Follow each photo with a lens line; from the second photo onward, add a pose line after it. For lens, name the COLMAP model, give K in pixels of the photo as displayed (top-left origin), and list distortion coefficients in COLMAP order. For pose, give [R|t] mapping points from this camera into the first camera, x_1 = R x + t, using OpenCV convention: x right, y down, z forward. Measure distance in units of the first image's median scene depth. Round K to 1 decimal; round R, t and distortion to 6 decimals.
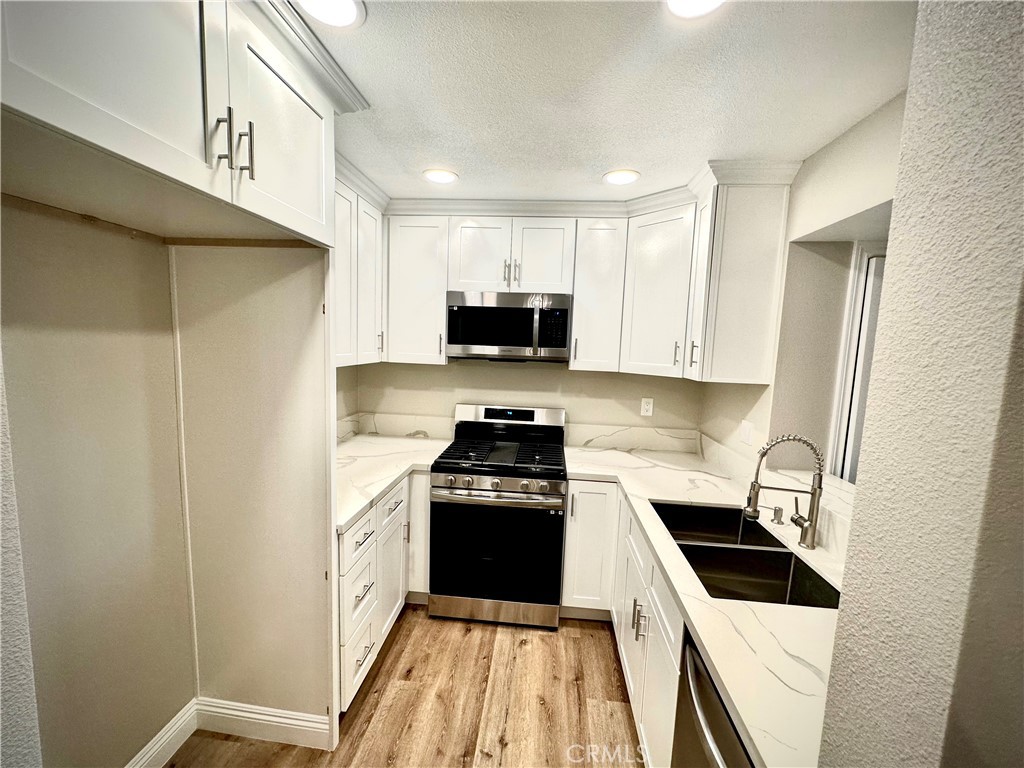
lens RADIAL K [[409.0, 0, 514.5], [0, 409.0, 387.7], [0, 0, 1]] dist [-0.006838, -0.000324]
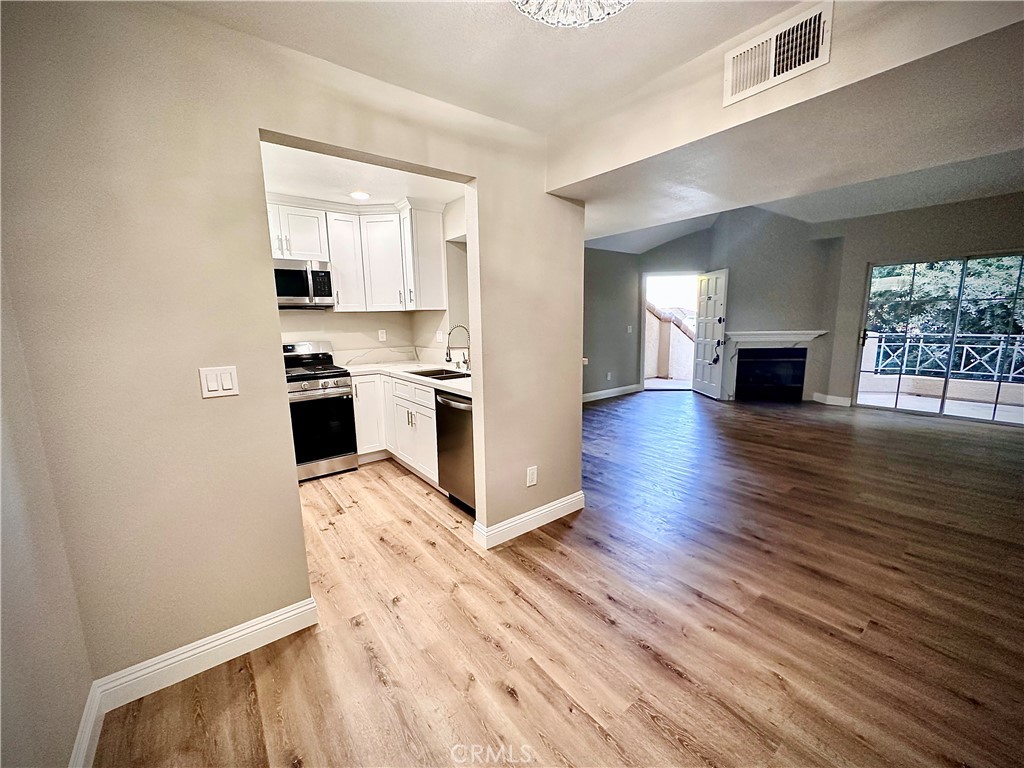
lens RADIAL K [[409.0, 0, 508.2], [0, 409.0, 387.9], [0, 0, 1]] dist [-0.006838, -0.000324]
pose [[0.739642, -0.163383, 0.652867, -0.492656], [0.117699, 0.986537, 0.113543, 0.160495], [-0.662628, -0.007139, 0.748915, -0.671676]]
